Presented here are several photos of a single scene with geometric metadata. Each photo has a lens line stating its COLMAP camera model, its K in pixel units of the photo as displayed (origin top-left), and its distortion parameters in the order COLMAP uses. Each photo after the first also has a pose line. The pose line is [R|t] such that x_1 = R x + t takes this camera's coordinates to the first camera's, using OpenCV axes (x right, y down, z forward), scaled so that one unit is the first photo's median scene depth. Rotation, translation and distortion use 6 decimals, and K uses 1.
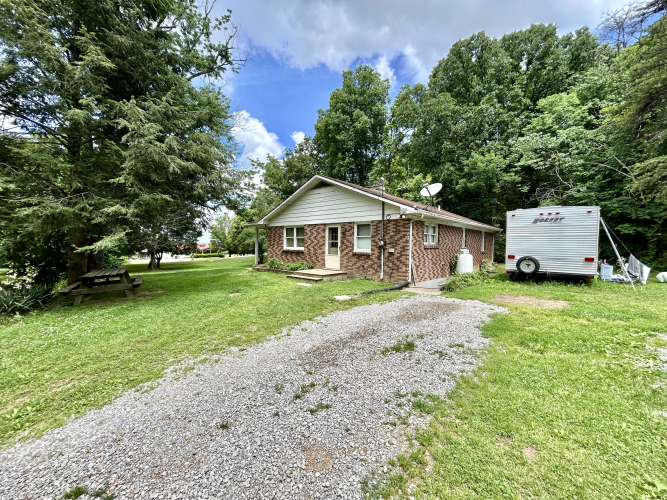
lens RADIAL K [[272.2, 0, 333.6], [0, 272.2, 249.6], [0, 0, 1]] dist [0.001401, 0.000417]
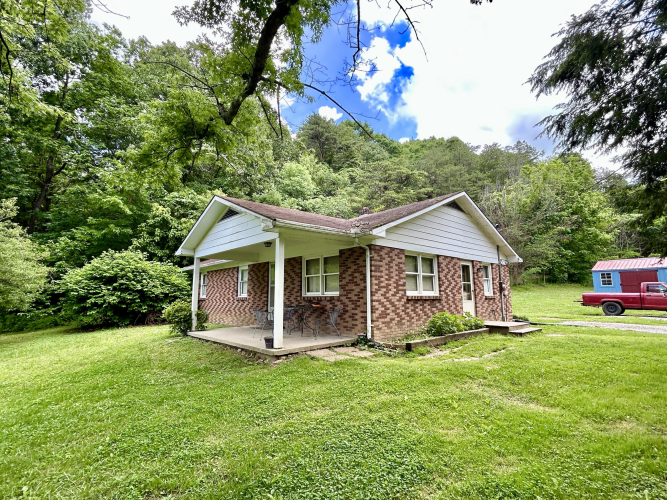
lens RADIAL K [[331.0, 0, 330.5], [0, 331.0, 249.7], [0, 0, 1]] dist [0.000567, -0.000072]
pose [[0.119074, 0.123783, 0.985139, -0.900902], [0.016513, 0.991814, -0.126617, -0.010414], [-0.992748, 0.031345, 0.116055, 1.177456]]
